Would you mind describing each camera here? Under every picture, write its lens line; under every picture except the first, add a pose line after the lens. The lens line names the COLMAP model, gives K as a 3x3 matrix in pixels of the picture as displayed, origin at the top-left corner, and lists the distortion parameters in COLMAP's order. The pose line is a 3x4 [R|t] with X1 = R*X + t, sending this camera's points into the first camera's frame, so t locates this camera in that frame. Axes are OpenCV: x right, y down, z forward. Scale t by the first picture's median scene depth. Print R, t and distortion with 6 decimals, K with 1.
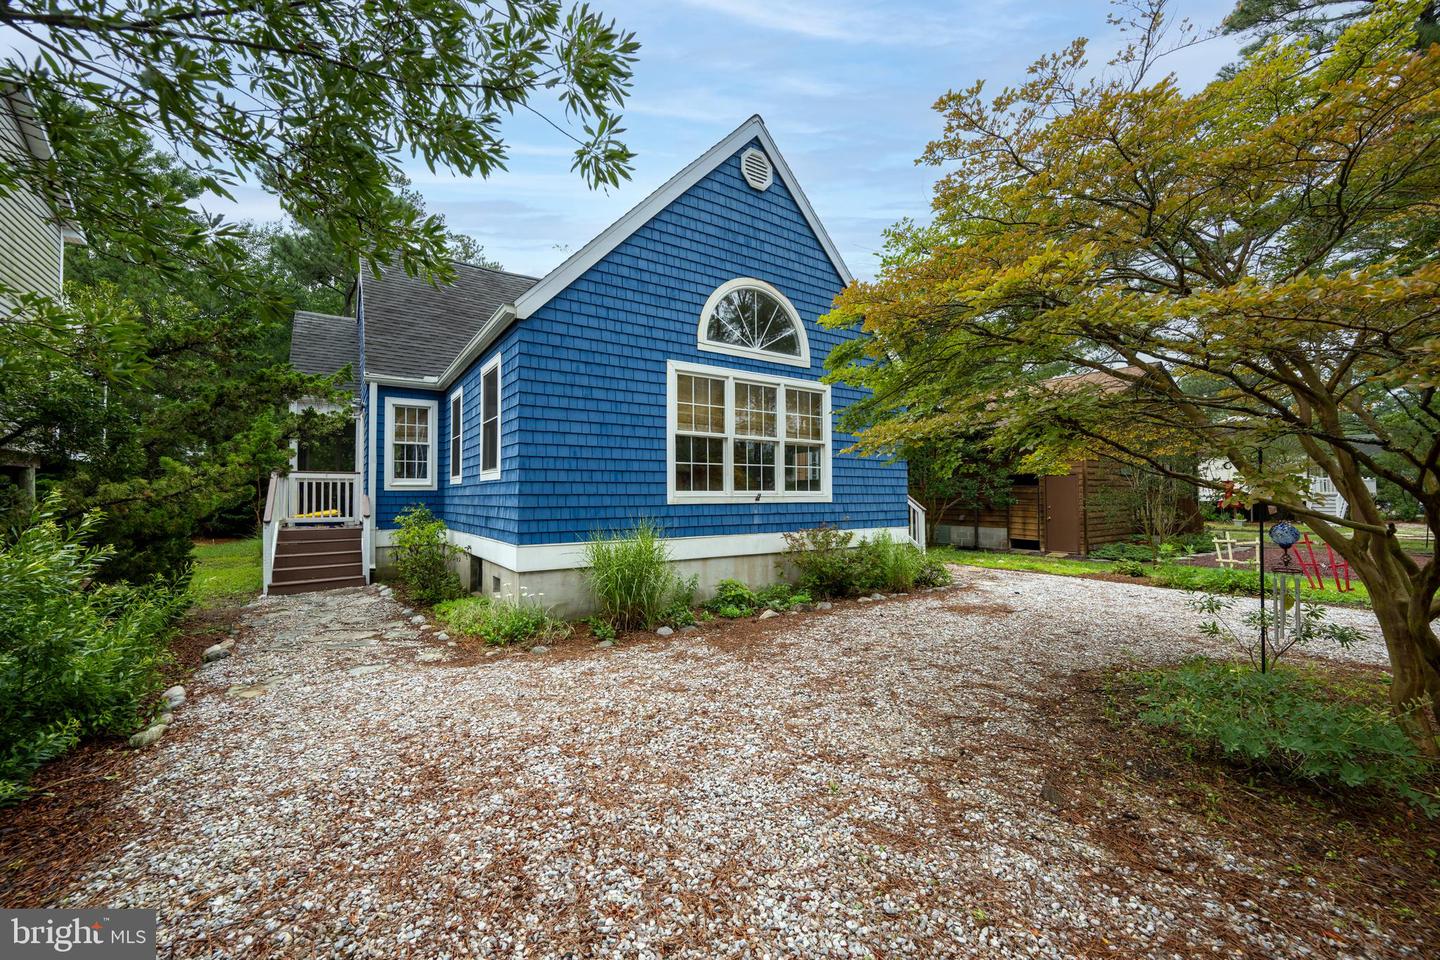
lens RADIAL K [[575.0, 0, 720.0], [0, 575.0, 480.0], [0, 0, 1]] dist [-0.002381, -0.000112]
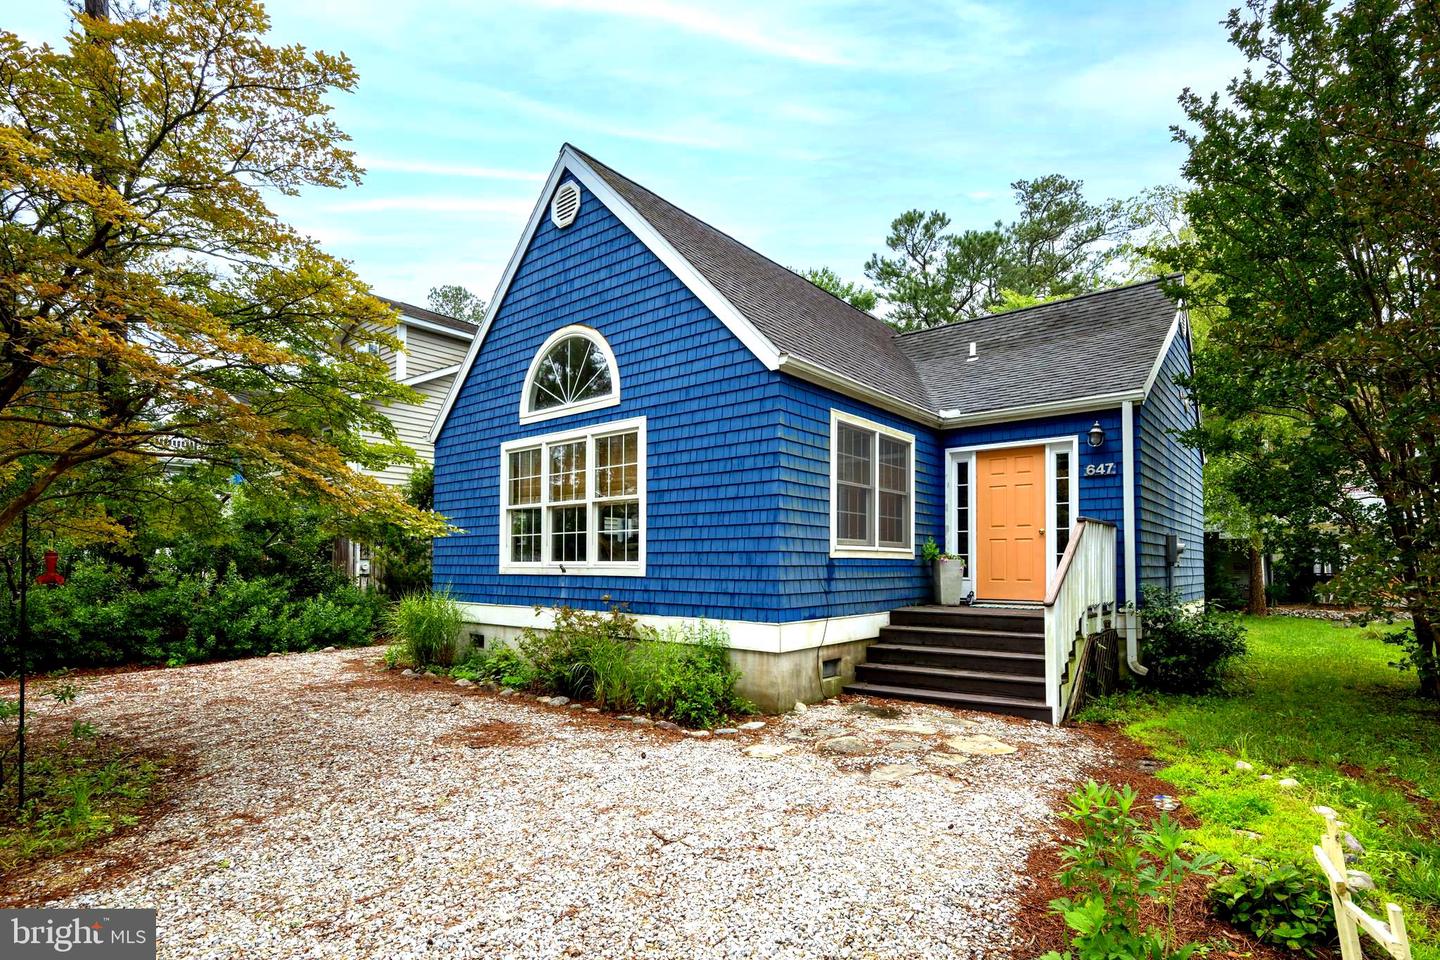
lens RADIAL K [[710.3, 0, 722.3], [0, 710.3, 550.7], [0, 0, 1]] dist [0.000950, -0.000018]
pose [[0.269890, -0.016322, -0.962753, 1.192265], [0.019883, 0.999738, -0.011375, 0.019436], [0.962686, -0.016072, 0.270144, 0.925276]]
